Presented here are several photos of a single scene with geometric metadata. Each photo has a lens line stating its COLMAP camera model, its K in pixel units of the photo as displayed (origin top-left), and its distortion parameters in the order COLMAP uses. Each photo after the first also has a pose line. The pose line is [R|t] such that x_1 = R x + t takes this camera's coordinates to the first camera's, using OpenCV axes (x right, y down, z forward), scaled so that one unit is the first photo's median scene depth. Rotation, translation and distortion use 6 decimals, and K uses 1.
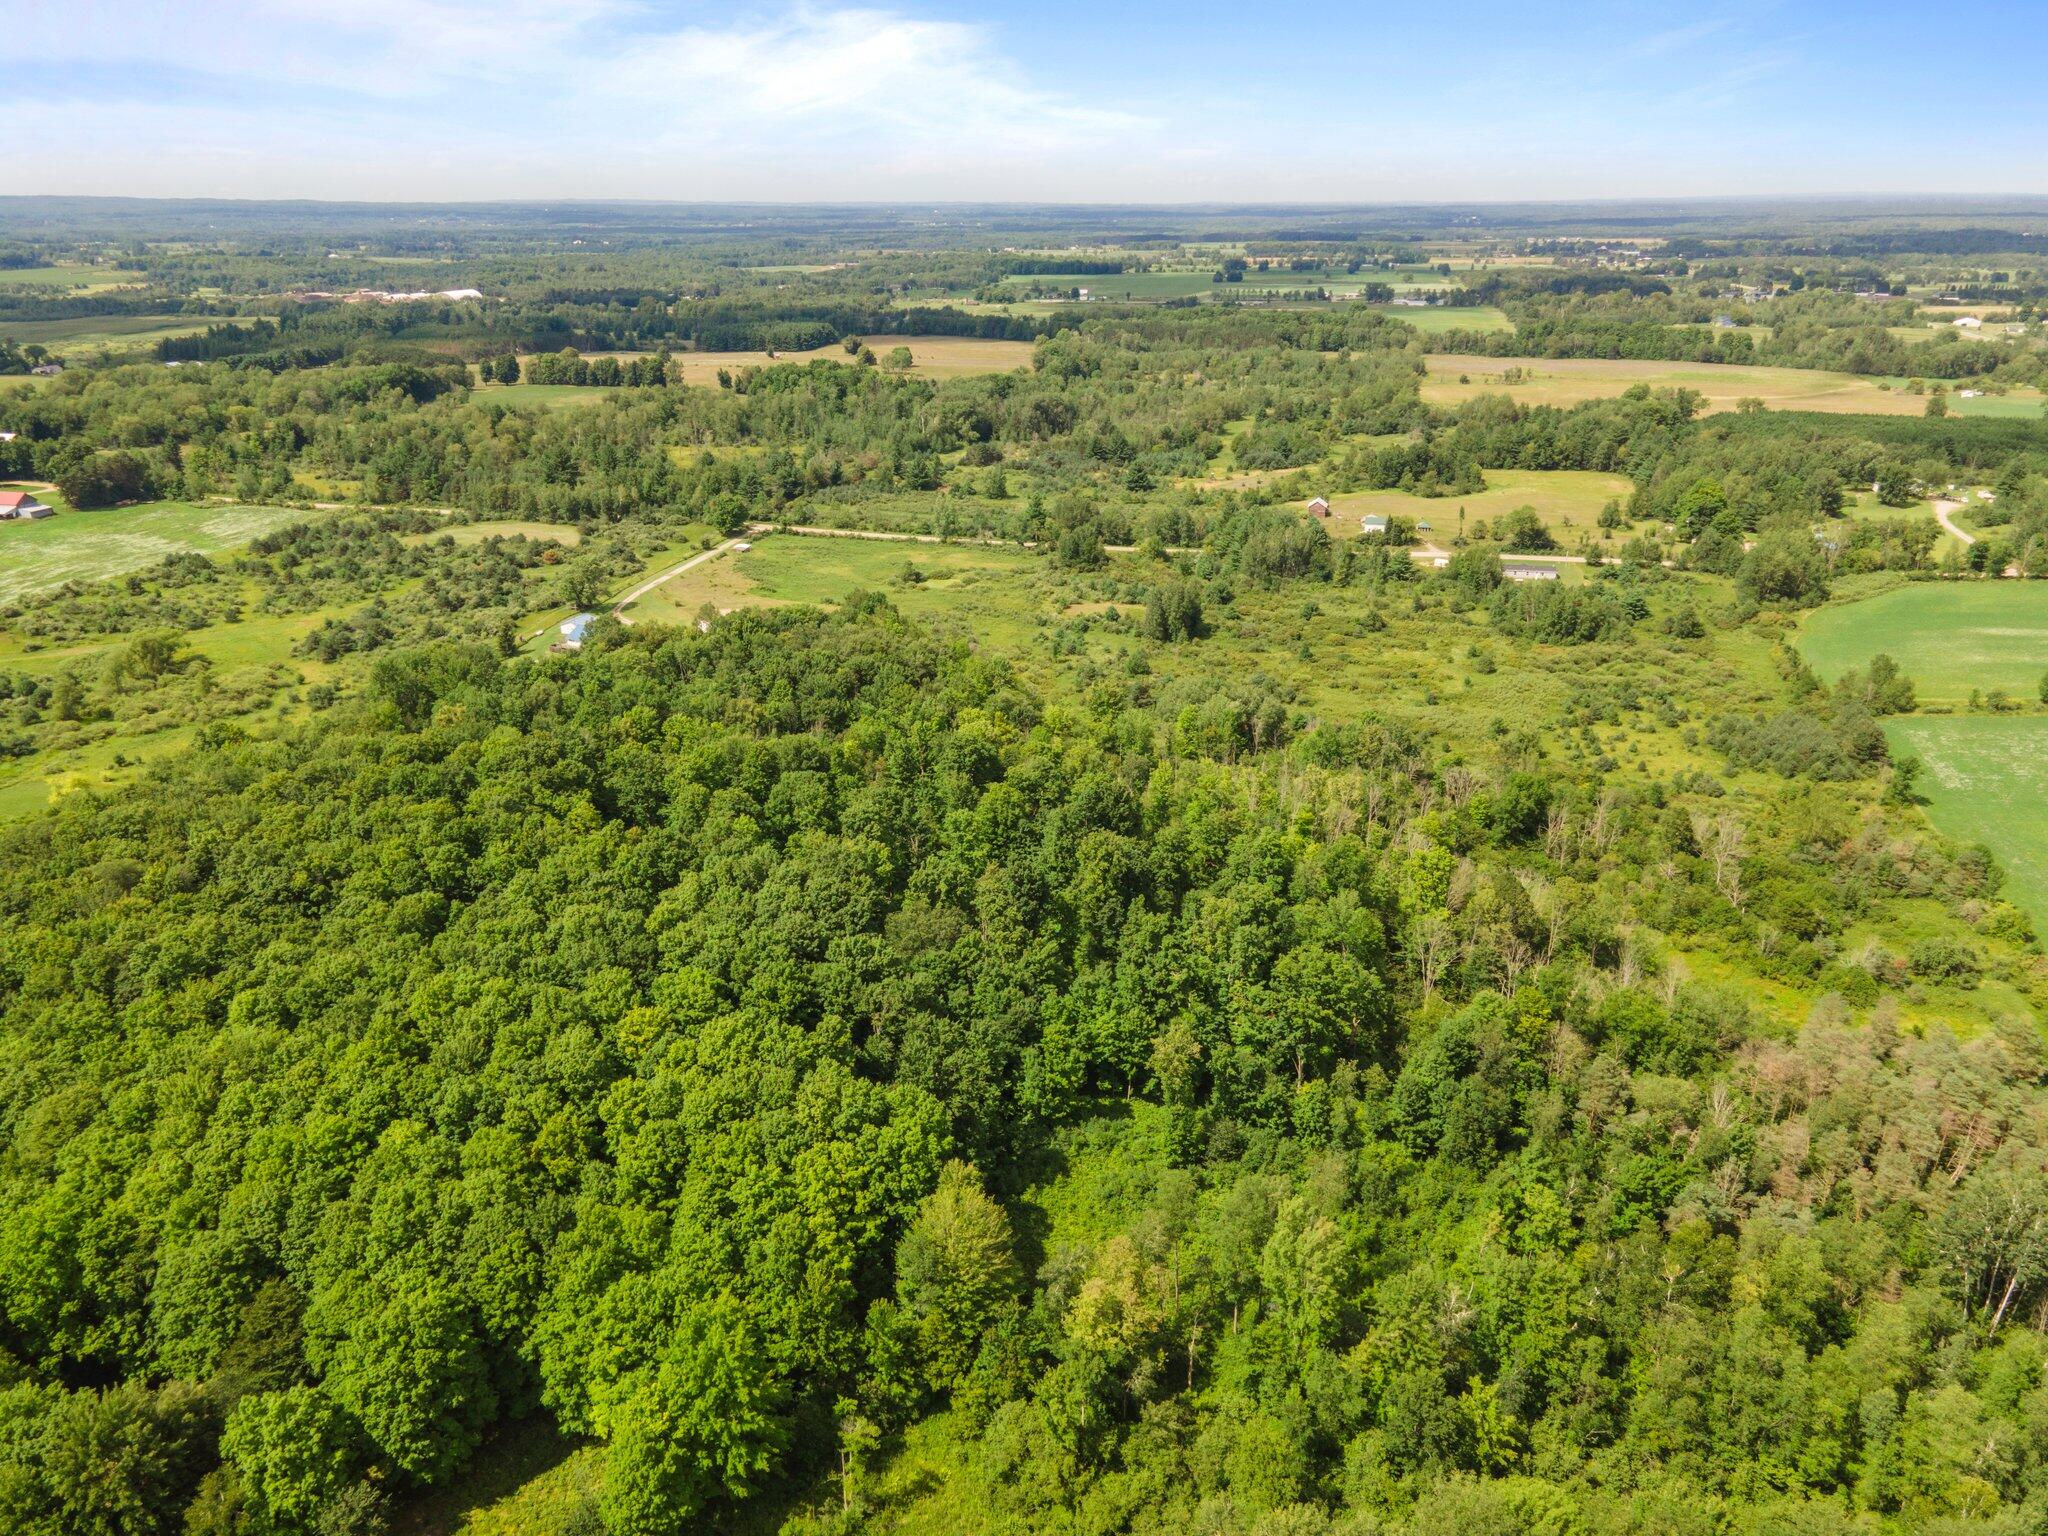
lens RADIAL K [[1477.9, 0, 1024.0], [0, 1477.9, 768.0], [0, 0, 1]] dist [0.035490, 0.004504]
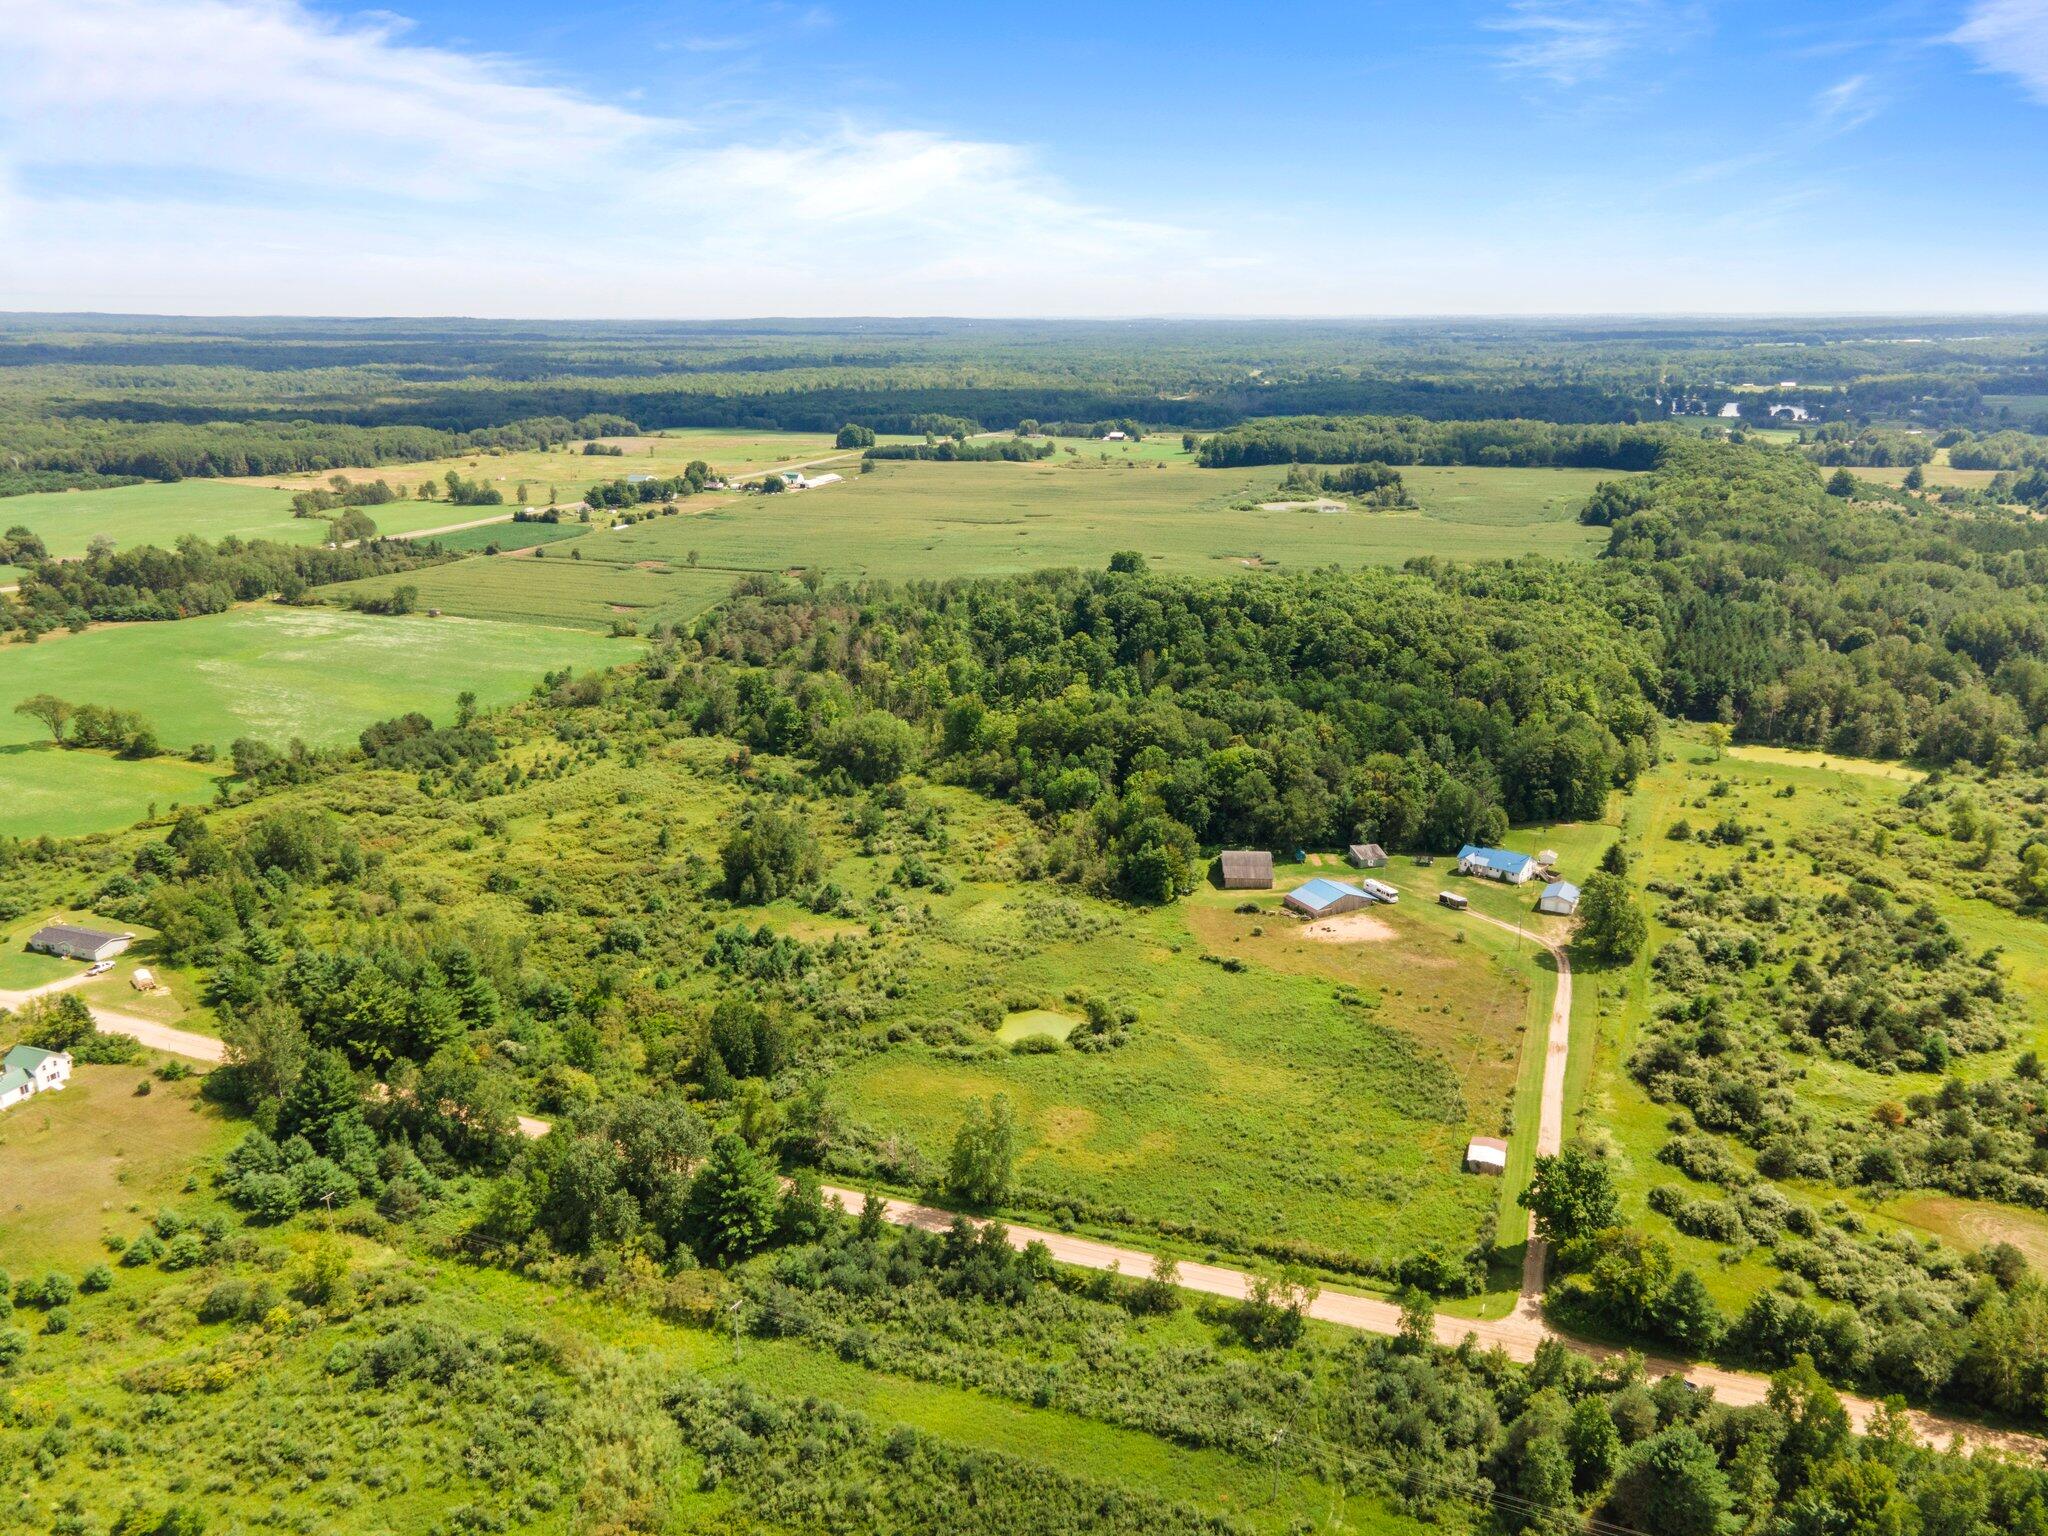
lens RADIAL K [[1477.9, 0, 1024.0], [0, 1477.9, 768.0], [0, 0, 1]] dist [0.035490, 0.004504]
pose [[-0.984126, -0.037484, 0.173468, -0.110676], [0.076846, 0.791054, 0.606901, -0.416706], [-0.159972, 0.610597, -0.775616, 1.070160]]
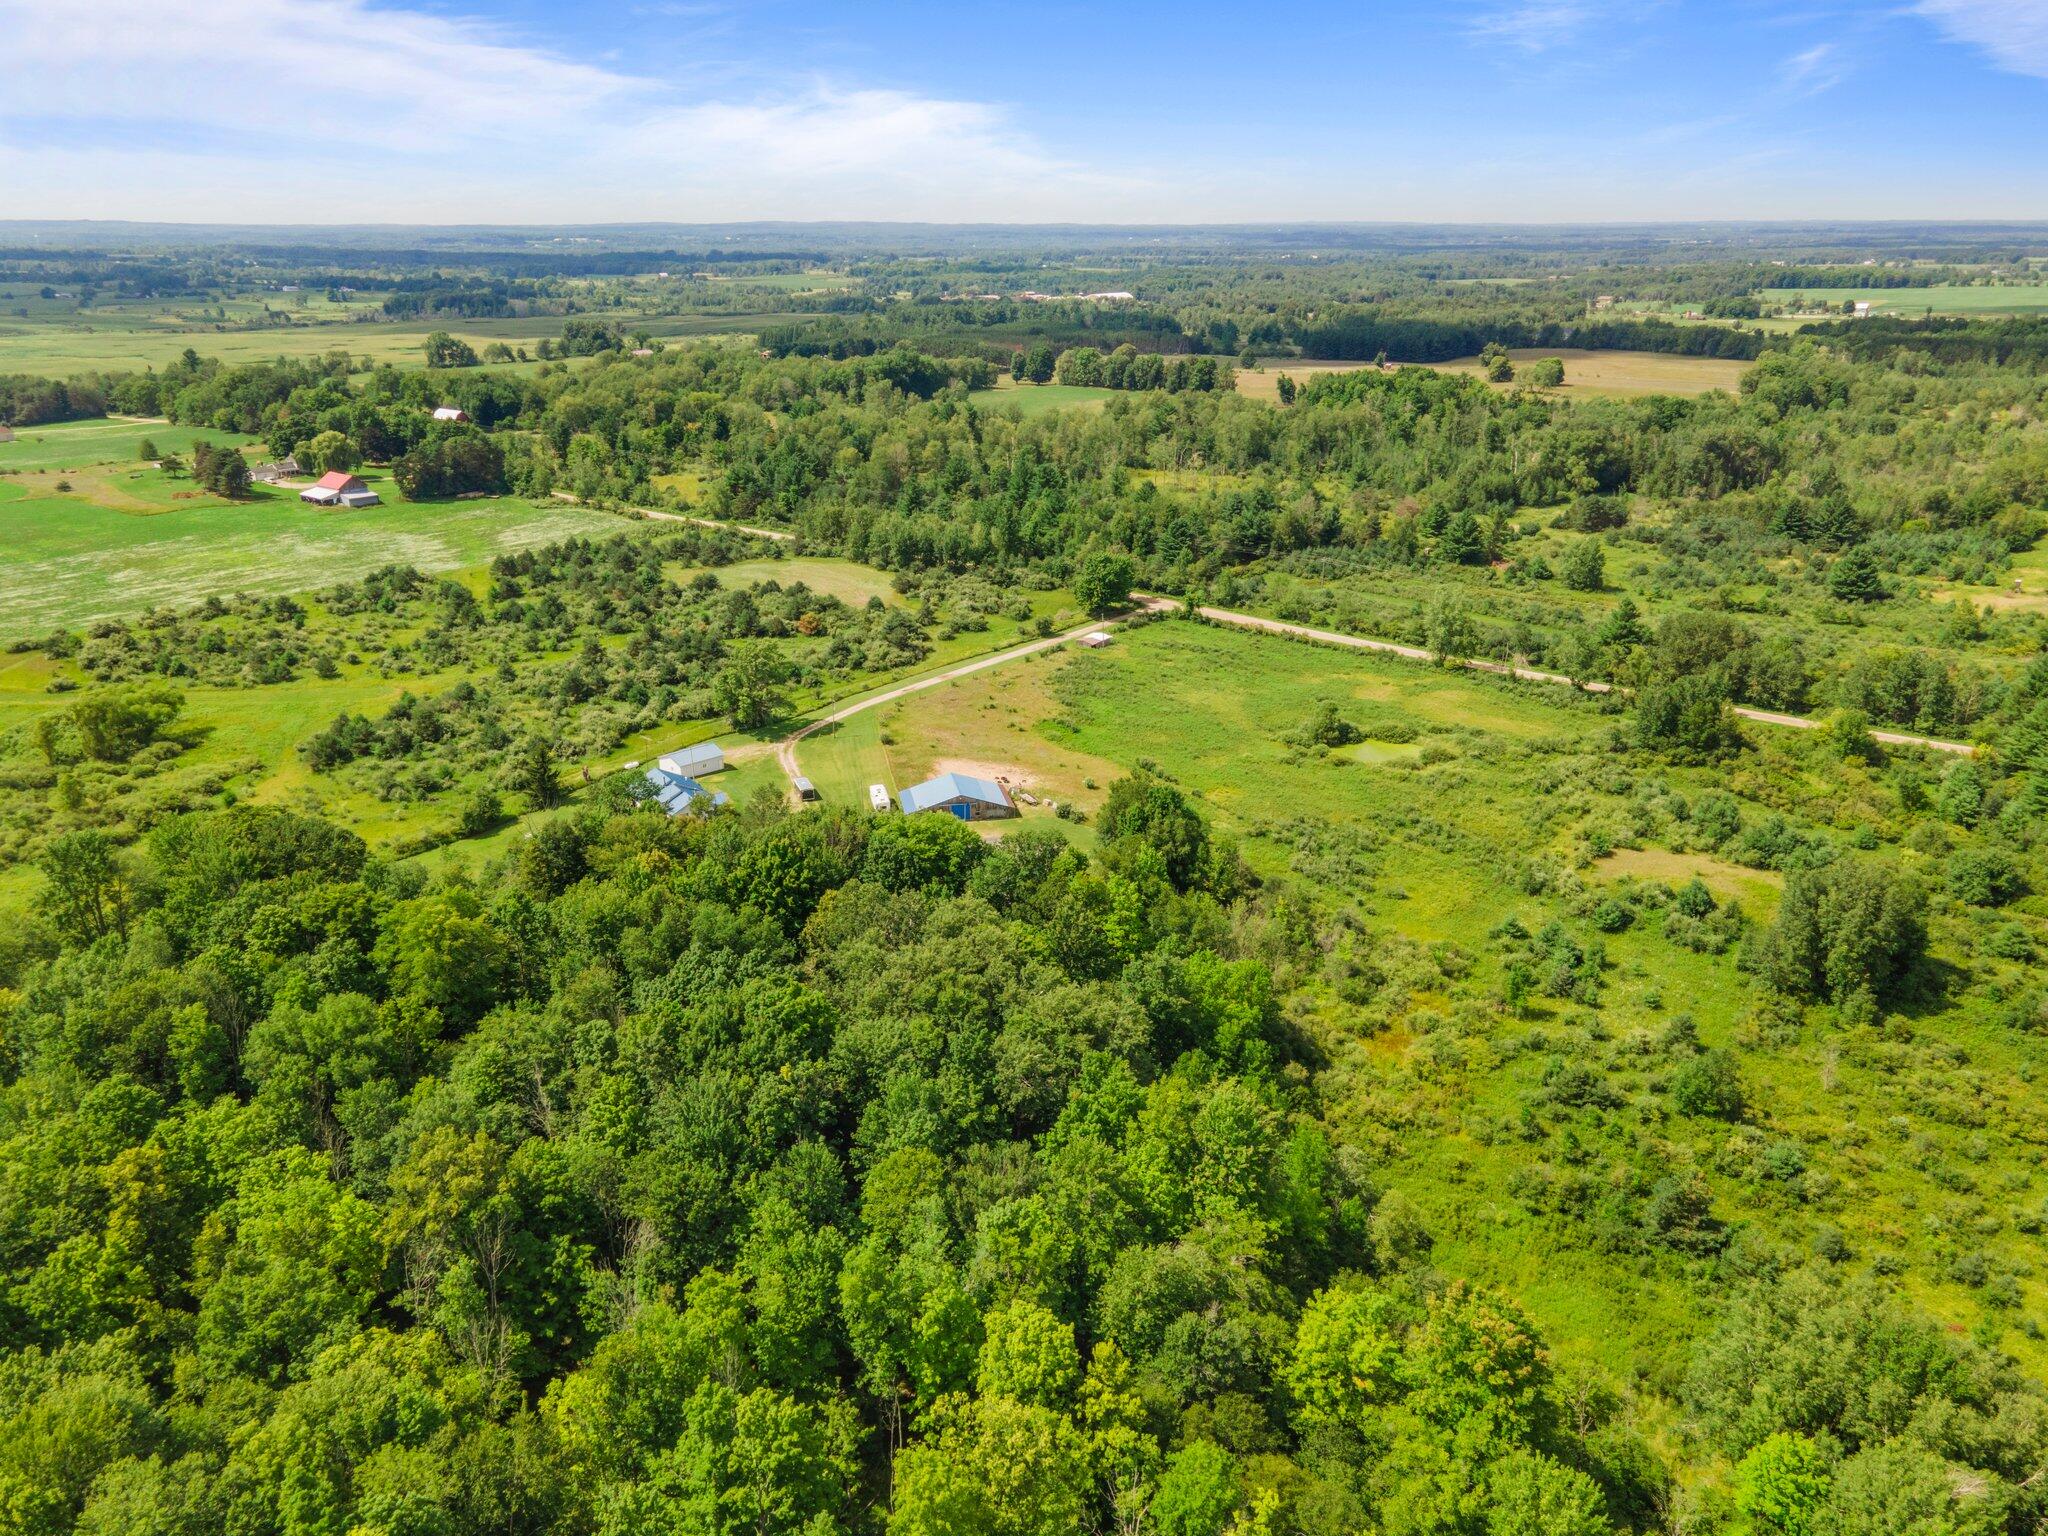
lens RADIAL K [[1477.9, 0, 1024.0], [0, 1477.9, 768.0], [0, 0, 1]] dist [0.035490, 0.004504]
pose [[0.894750, 0.152861, -0.419591, 0.043519], [-0.159648, 0.986989, 0.019130, -0.085487], [0.417056, 0.049871, 0.907512, 0.356811]]
